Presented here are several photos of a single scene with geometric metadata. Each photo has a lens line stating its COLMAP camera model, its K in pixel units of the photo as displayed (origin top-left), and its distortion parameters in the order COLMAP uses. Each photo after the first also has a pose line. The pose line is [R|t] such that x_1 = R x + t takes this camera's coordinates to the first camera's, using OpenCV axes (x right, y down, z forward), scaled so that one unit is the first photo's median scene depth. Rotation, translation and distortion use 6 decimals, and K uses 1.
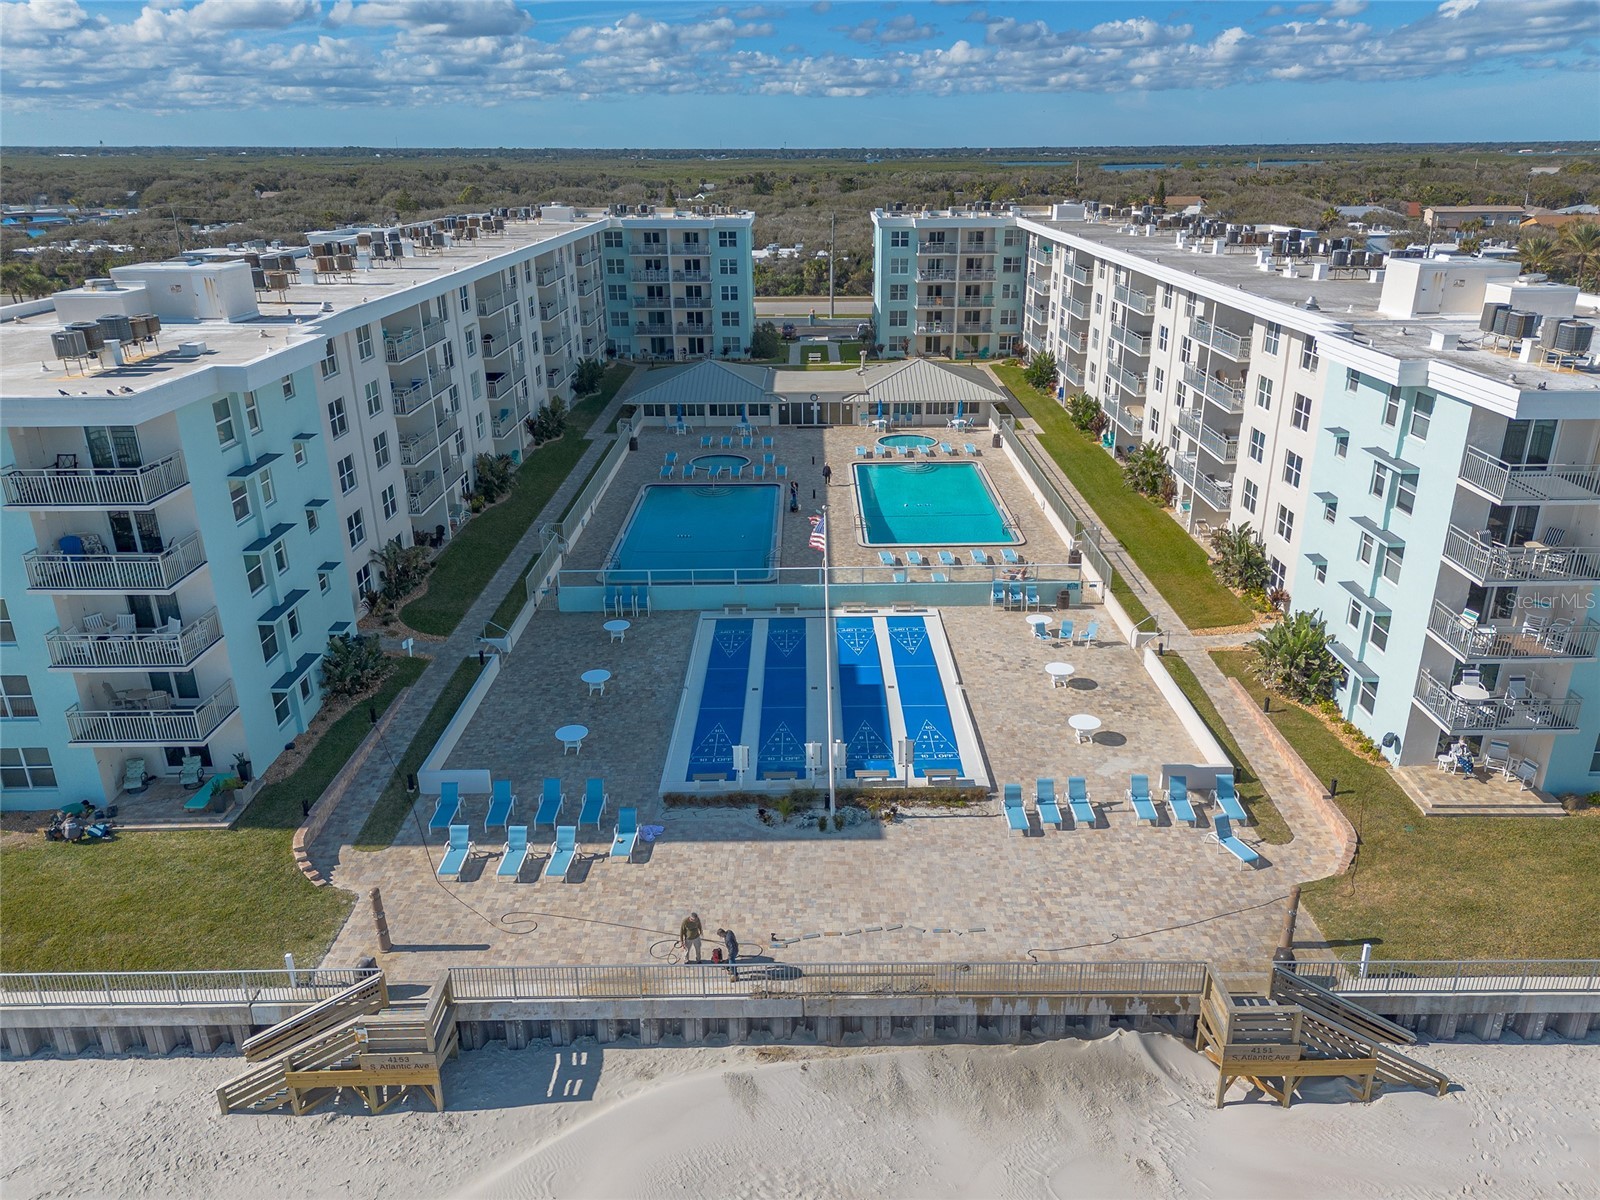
lens RADIAL K [[1125.1, 0, 829.3], [0, 1125.1, 625.2], [0, 0, 1]] dist [0.054172, -0.041019]
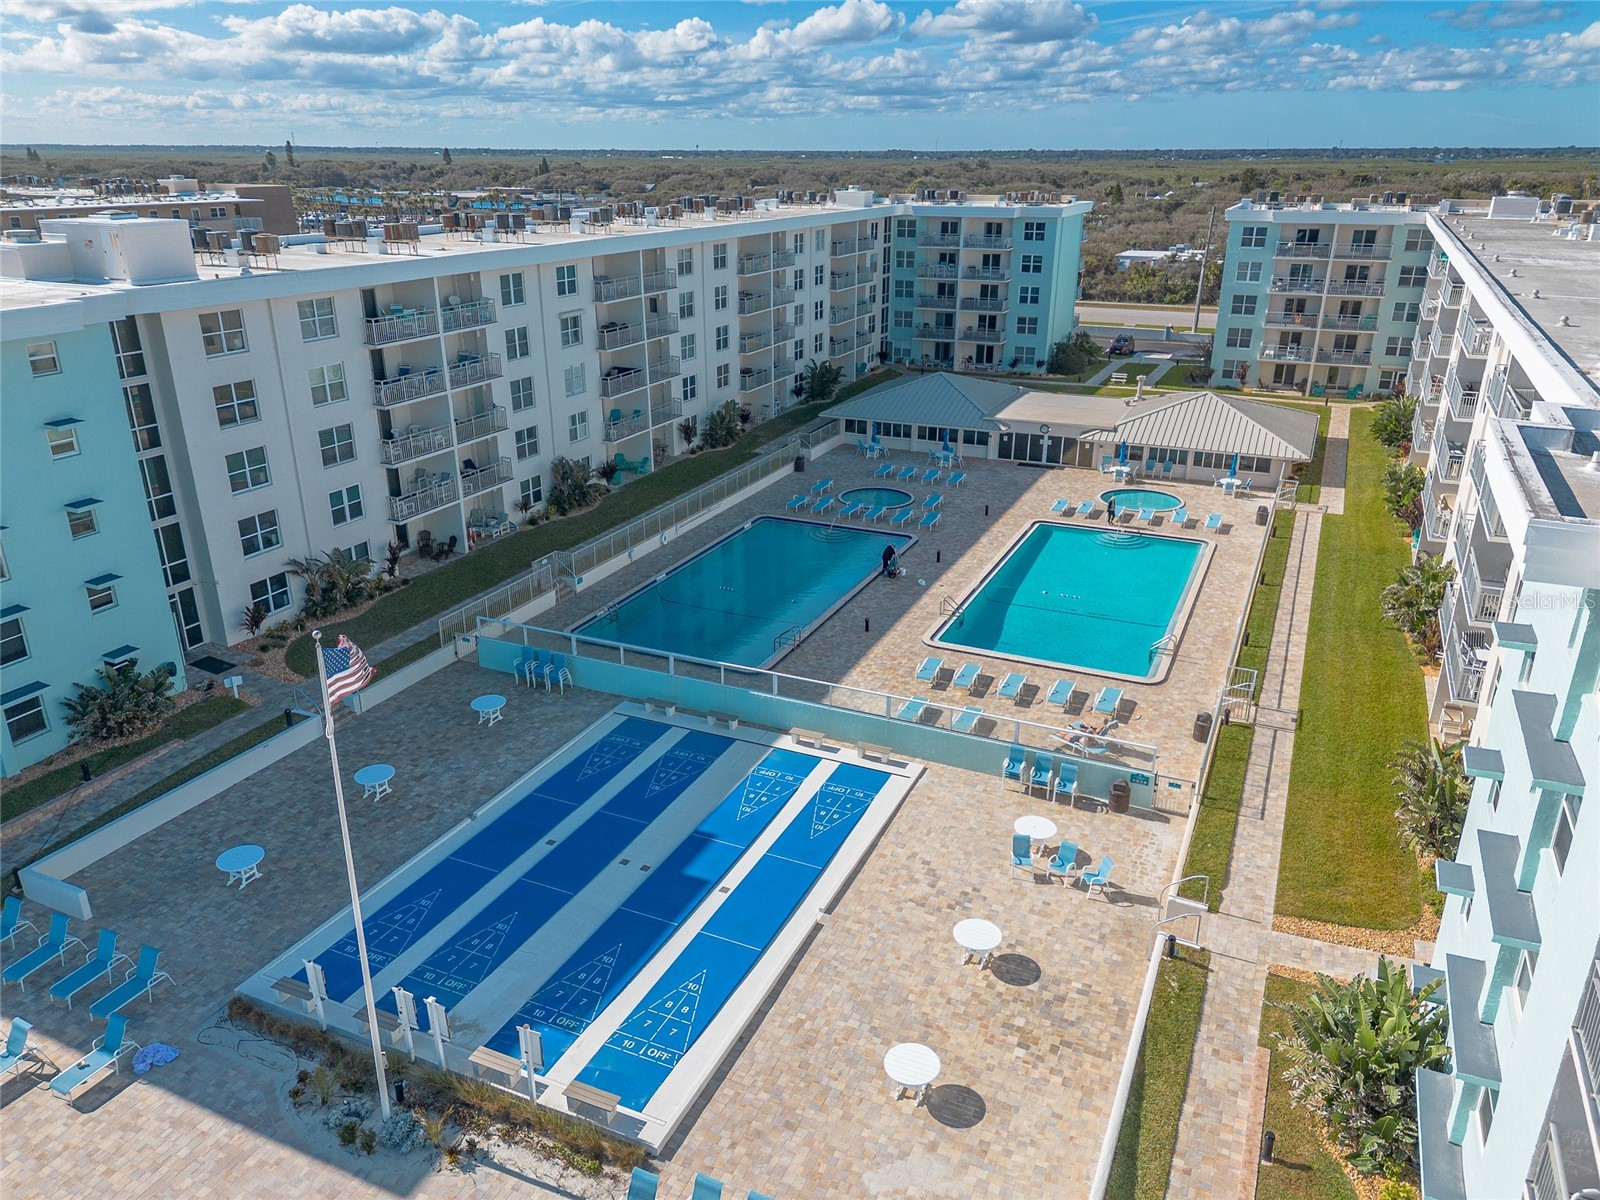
lens RADIAL K [[1125.1, 0, 805.3], [0, 1125.1, 613.0], [0, 0, 1]] dist [0.054172, -0.041019]
pose [[0.900355, 0.167739, -0.401528, 0.231621], [-0.171966, 0.984765, 0.025784, -0.088650], [0.399735, 0.045835, 0.915484, 0.283980]]
